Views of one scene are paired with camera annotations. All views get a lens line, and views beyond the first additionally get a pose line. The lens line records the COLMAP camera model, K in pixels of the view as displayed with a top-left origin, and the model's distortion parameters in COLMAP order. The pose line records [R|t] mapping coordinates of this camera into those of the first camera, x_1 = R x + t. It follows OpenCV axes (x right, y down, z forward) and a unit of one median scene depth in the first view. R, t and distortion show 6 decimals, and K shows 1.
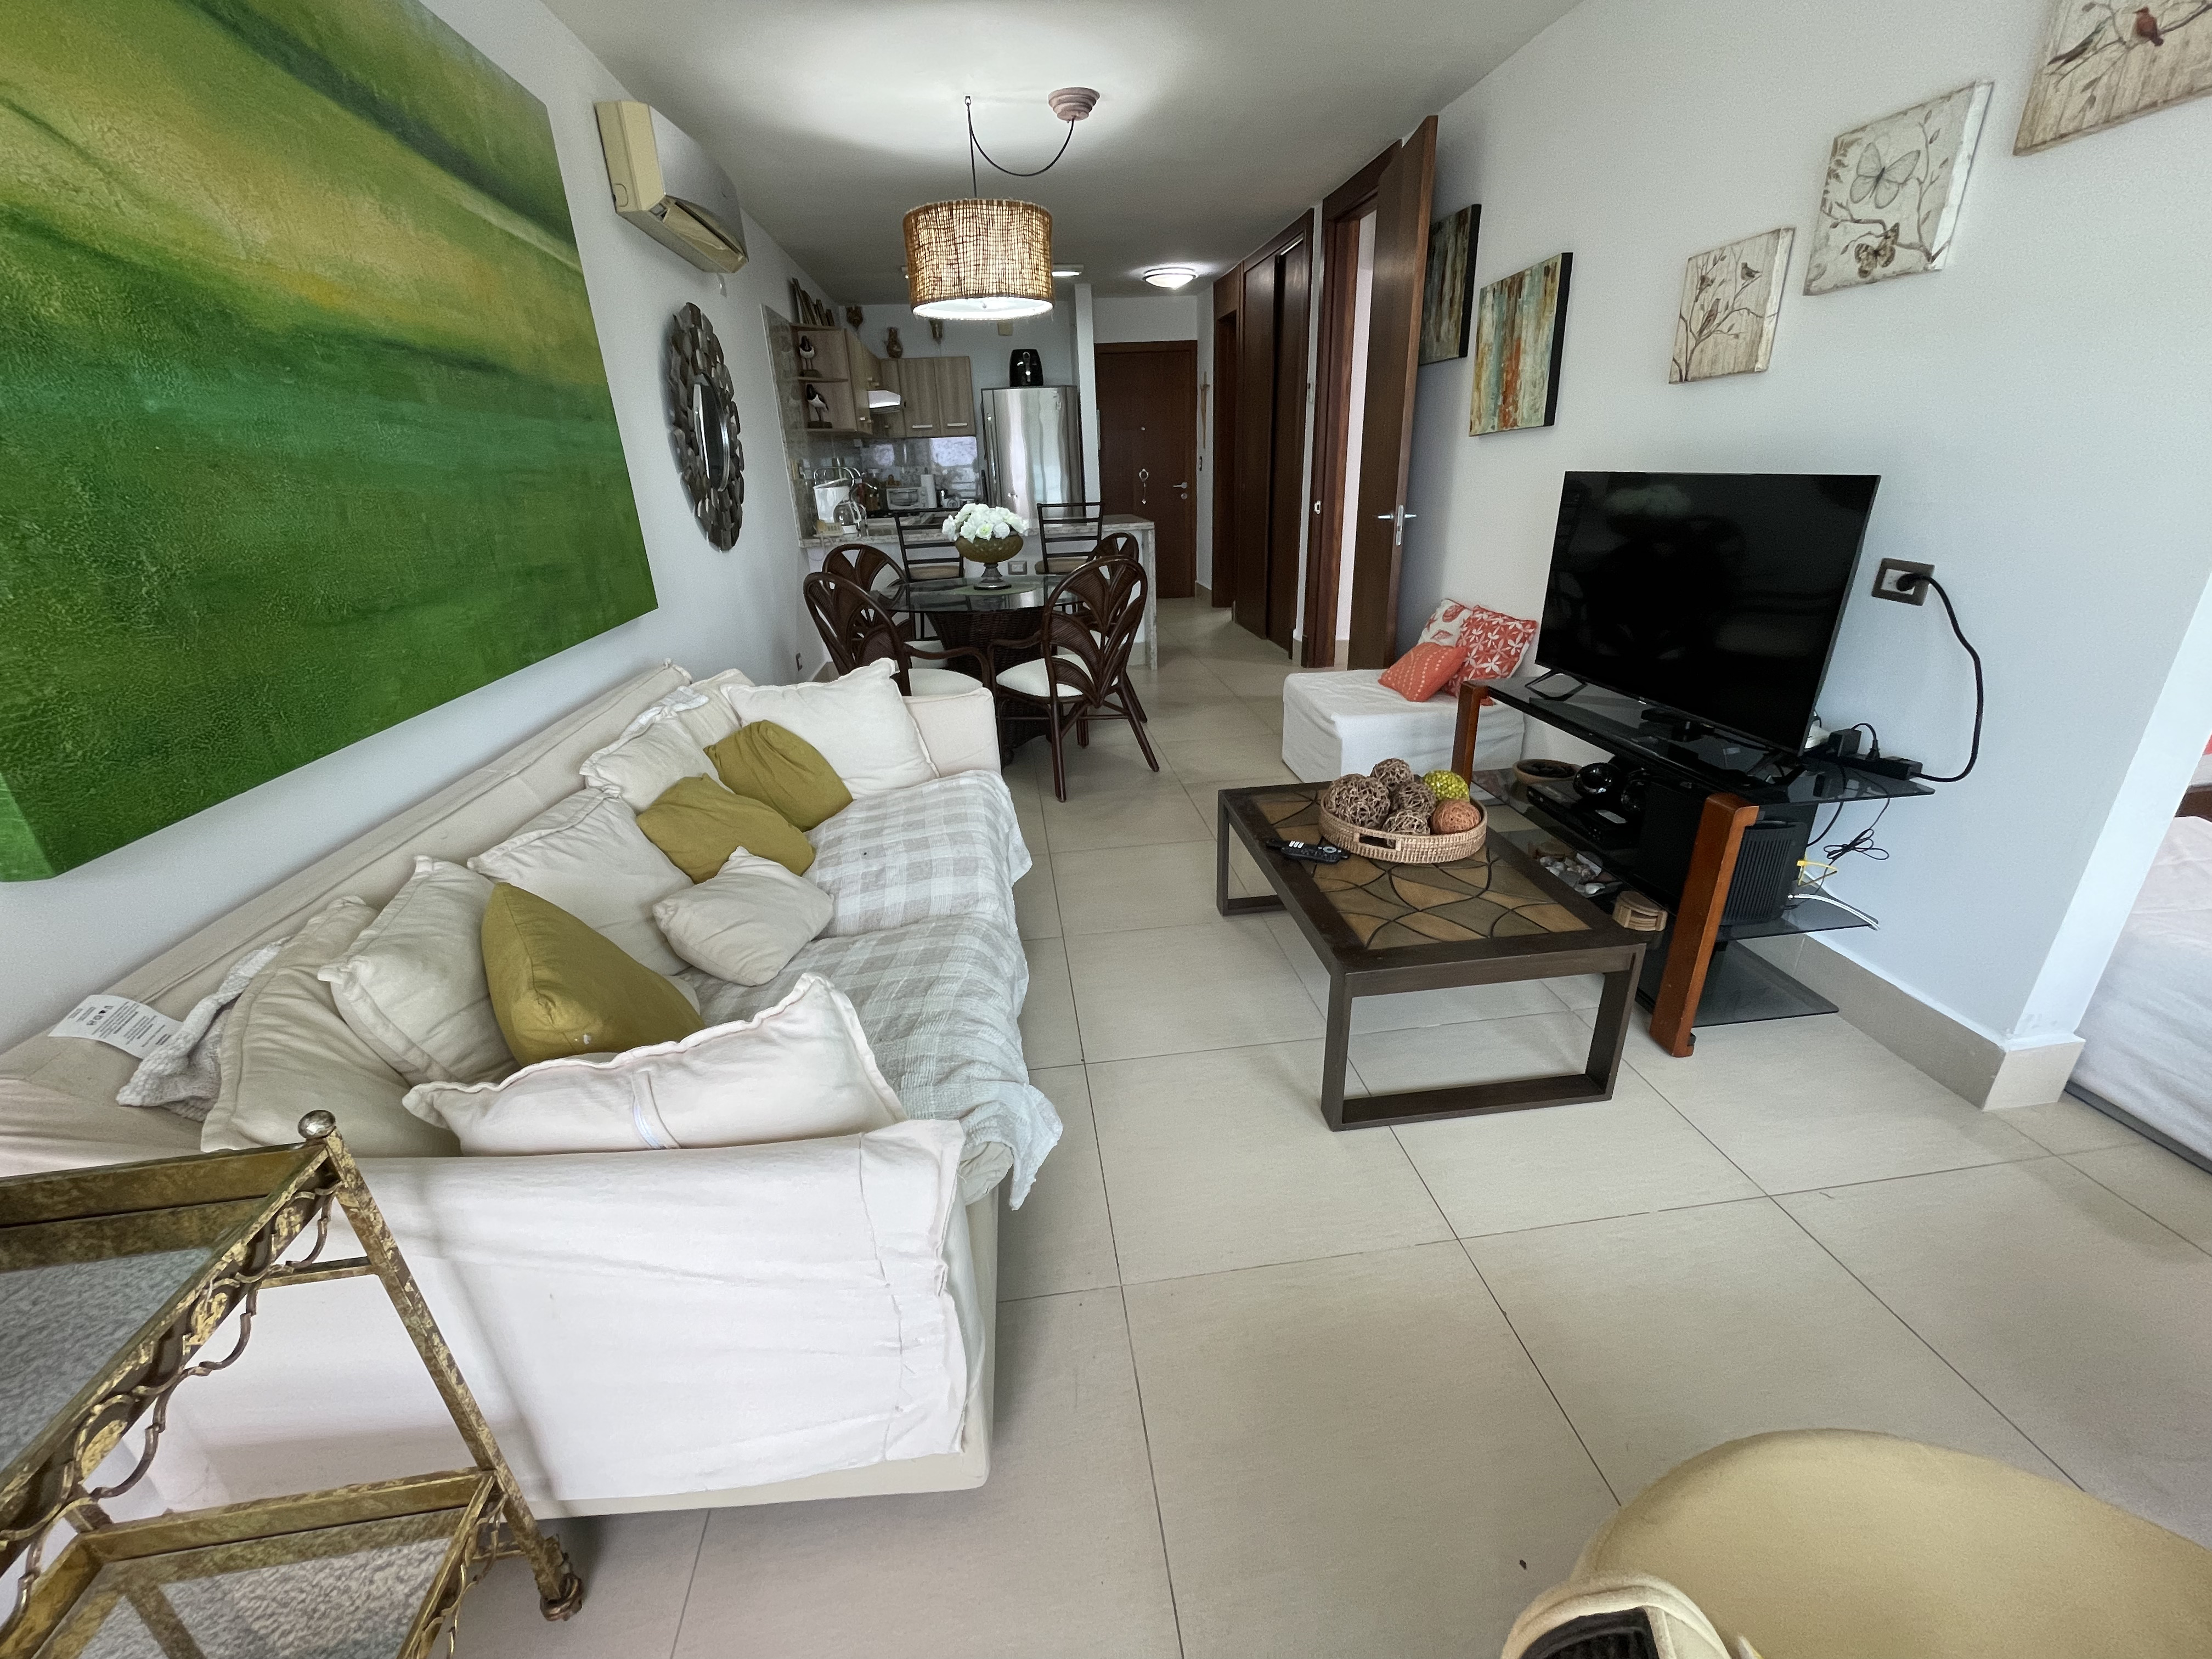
lens RADIAL K [[892.5, 0, 1106.0], [0, 892.5, 829.5], [0, 0, 1]] dist [-0.000738, 0.000249]
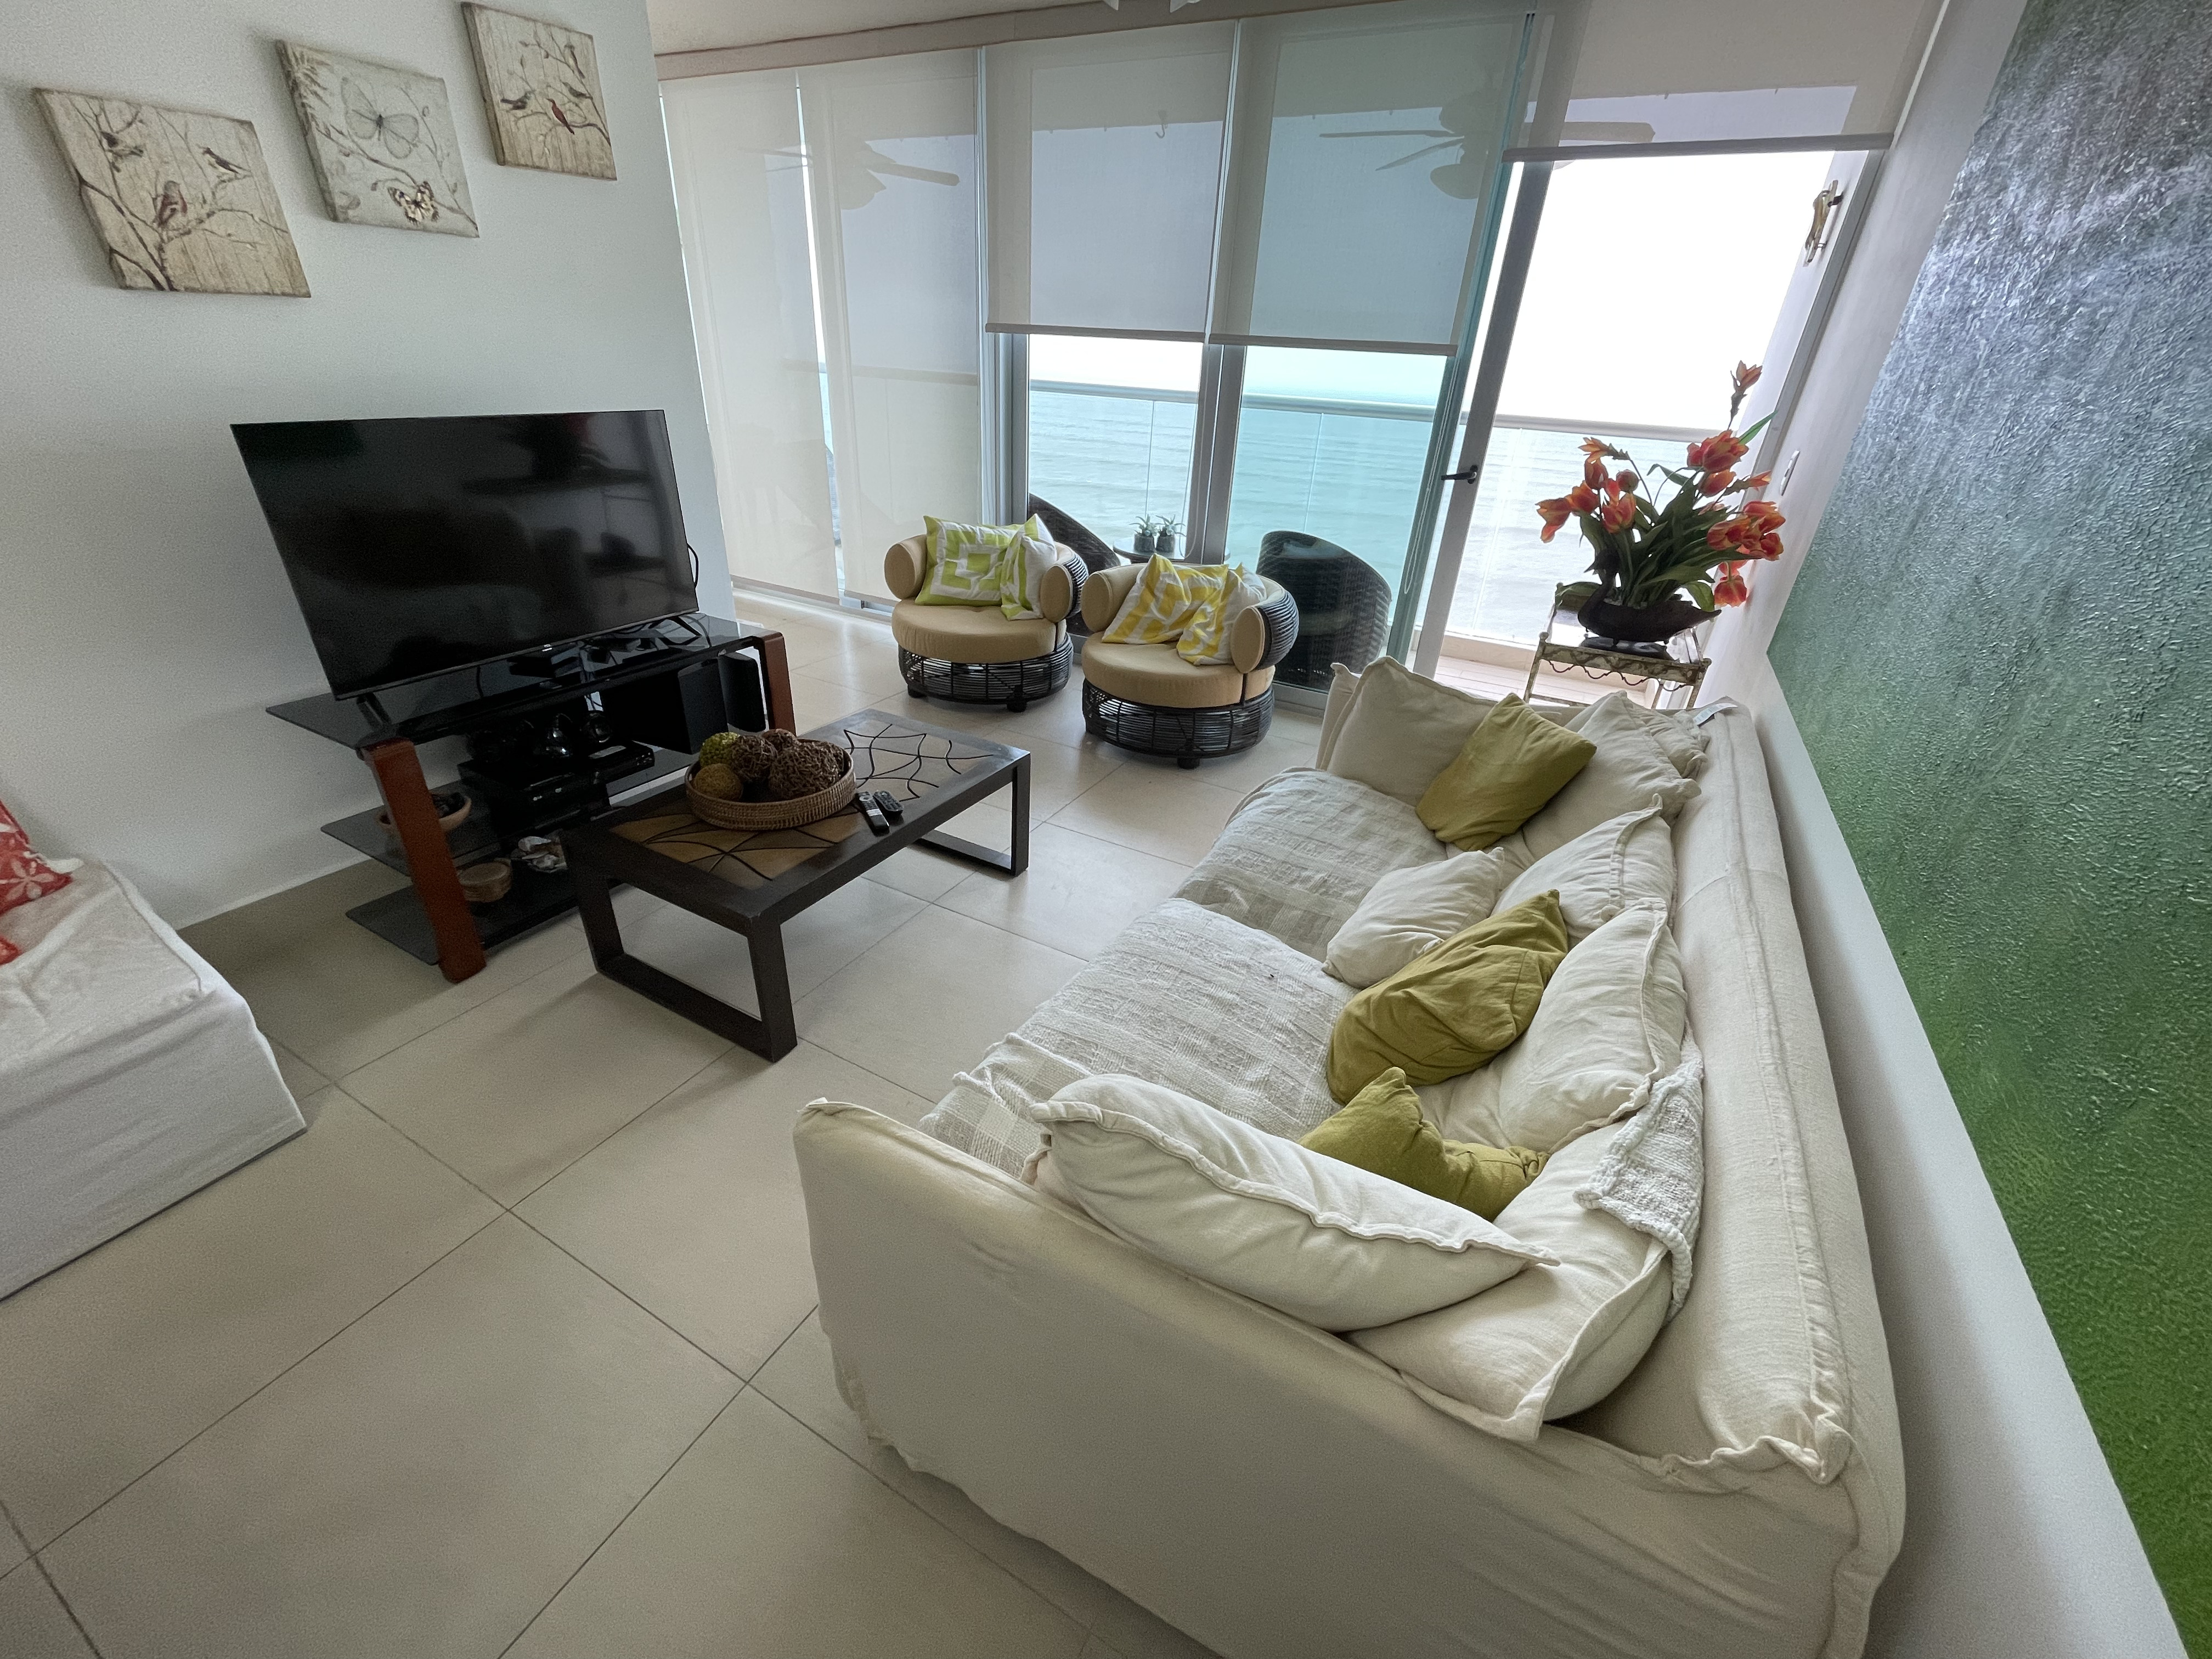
lens RADIAL K [[892.5, 0, 1106.0], [0, 892.5, 829.5], [0, 0, 1]] dist [-0.000738, 0.000249]
pose [[-0.810216, -0.279636, 0.515126, -0.589735], [0.209514, 0.682620, 0.700095, -0.699961], [-0.547407, 0.675154, -0.494482, 1.572368]]
